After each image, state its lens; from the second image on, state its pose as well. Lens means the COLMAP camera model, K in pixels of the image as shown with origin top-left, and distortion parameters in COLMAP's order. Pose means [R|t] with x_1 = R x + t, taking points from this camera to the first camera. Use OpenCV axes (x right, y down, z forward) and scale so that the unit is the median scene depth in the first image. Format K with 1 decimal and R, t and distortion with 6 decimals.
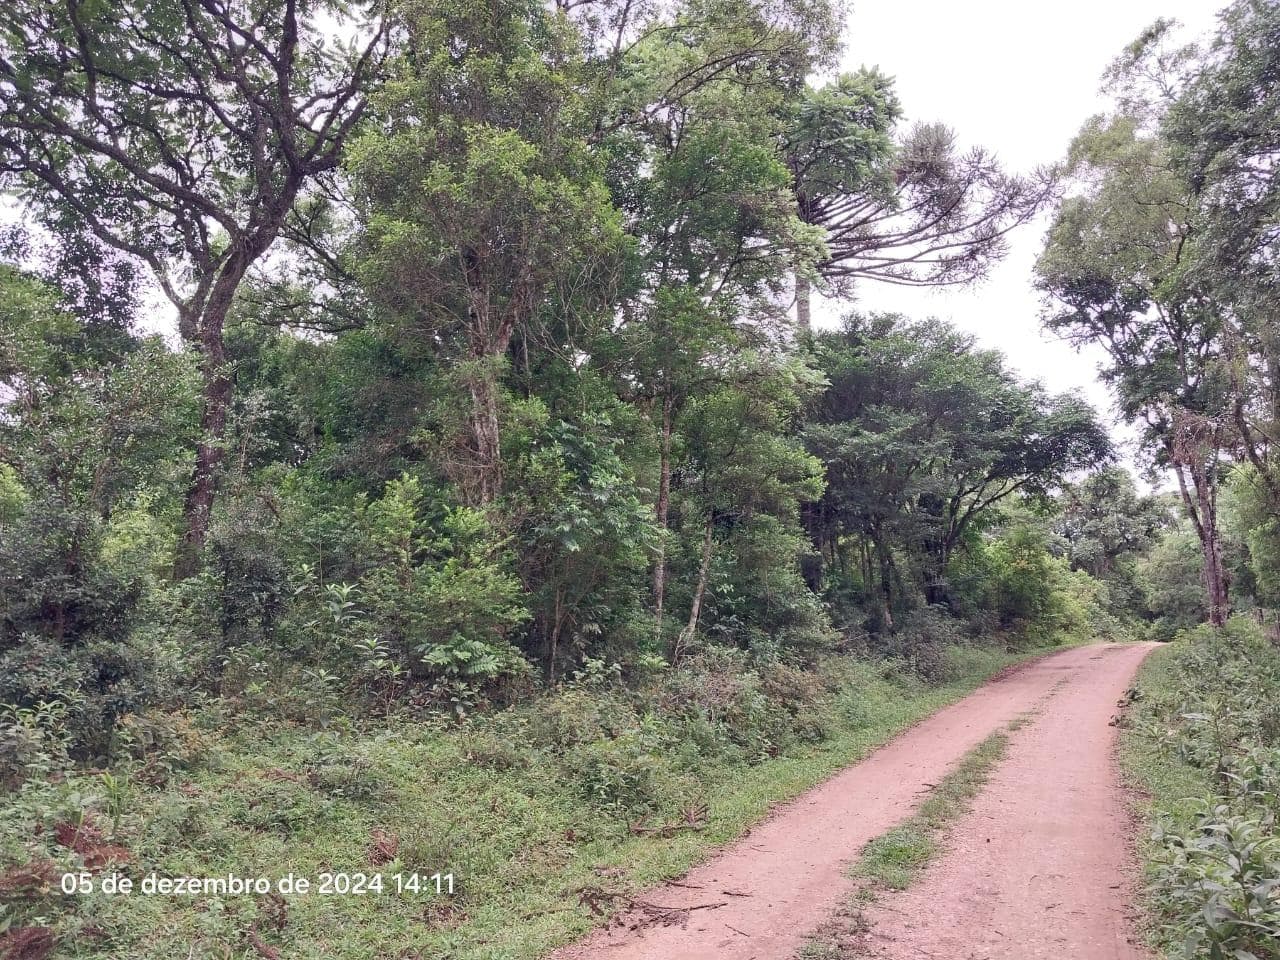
lens RADIAL K [[981.3, 0, 664.3], [0, 981.3, 484.1], [0, 0, 1]] dist [-0.006545, 0.035331]
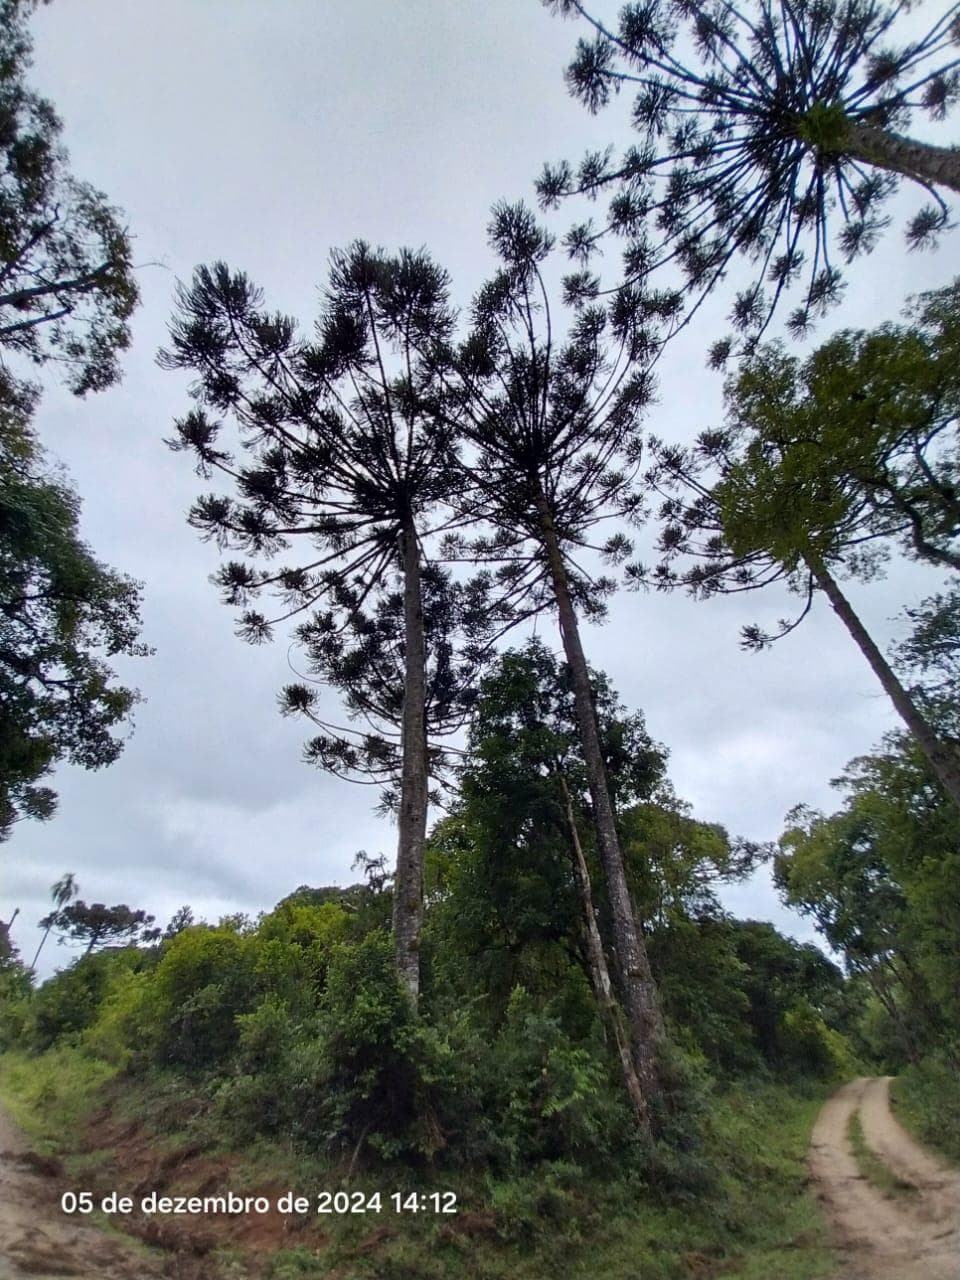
lens RADIAL K [[492.3, 0, 468.4], [0, 492.3, 645.6], [0, 0, 1]] dist [-0.011507, -0.000290]
pose [[0.993634, -0.058606, -0.096213, -0.234904], [-0.001595, 0.846631, -0.532178, -0.066522], [0.112646, 0.528944, 0.841148, -0.441404]]
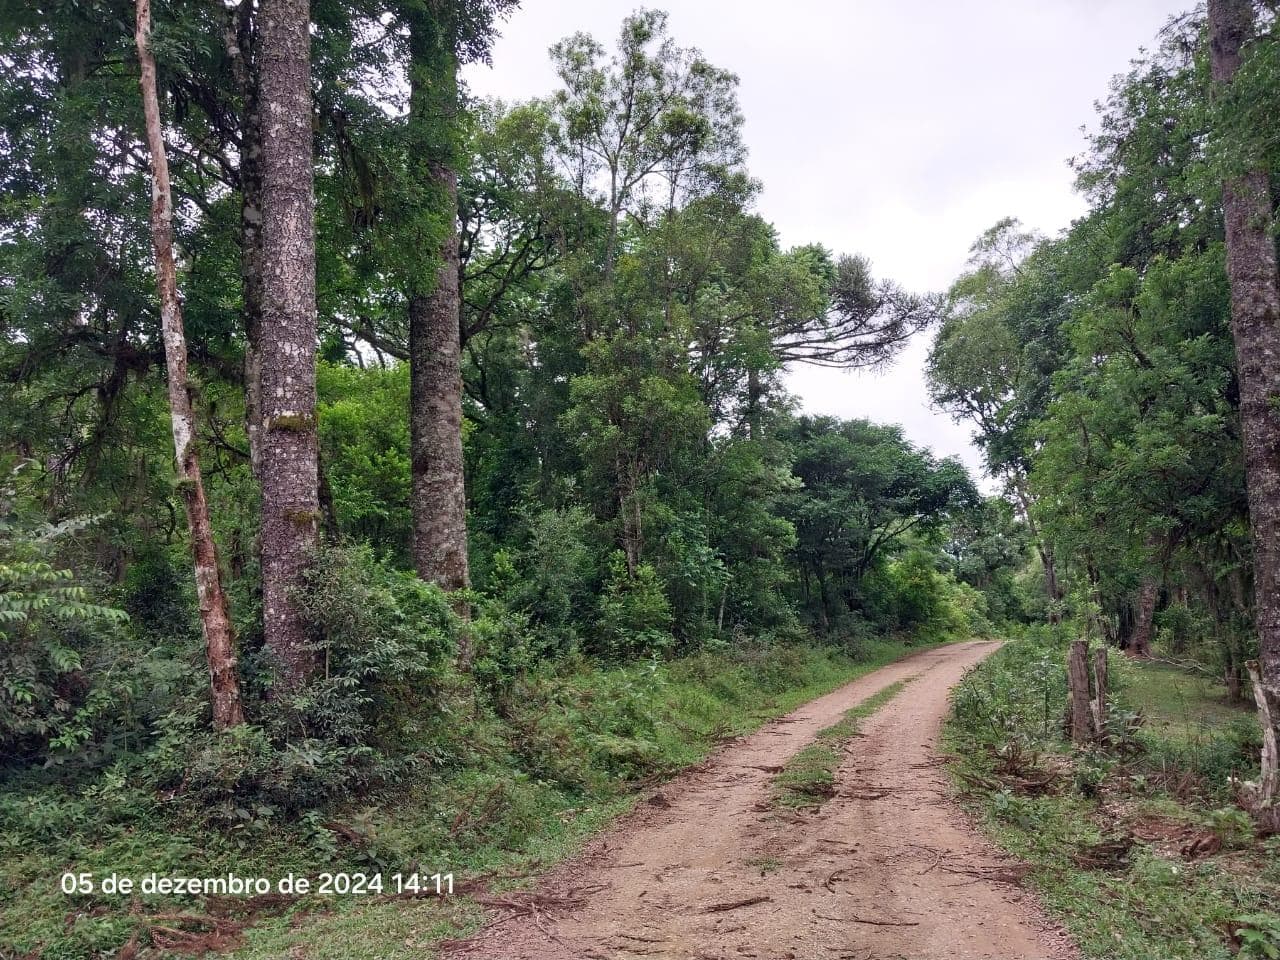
lens RADIAL K [[985.5, 0, 632.6], [0, 985.5, 484.7], [0, 0, 1]] dist [0.036901, -0.008127]
pose [[0.997829, 0.007793, 0.065396, -0.115888], [-0.007572, 0.999965, -0.003634, -0.043698], [-0.065422, 0.003131, 0.997853, -0.337423]]
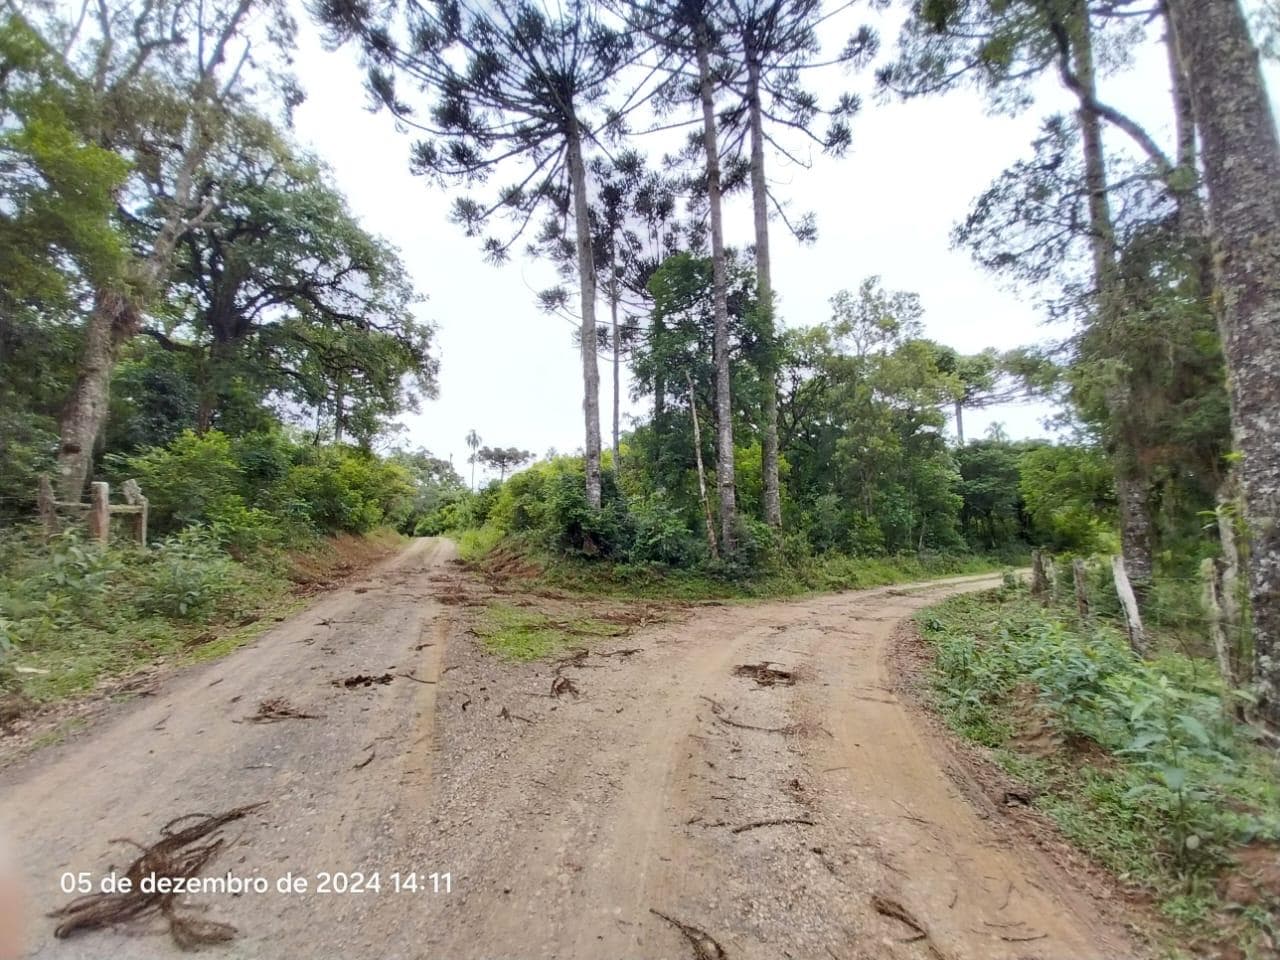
lens RADIAL K [[492.3, 0, 640.0], [0, 492.3, 480.0], [0, 0, 1]] dist [-0.011507, -0.000290]
pose [[0.901571, -0.012597, -0.432448, -0.057453], [0.020761, 0.999684, 0.014164, -0.069757], [0.432133, -0.021748, 0.901548, -0.543831]]
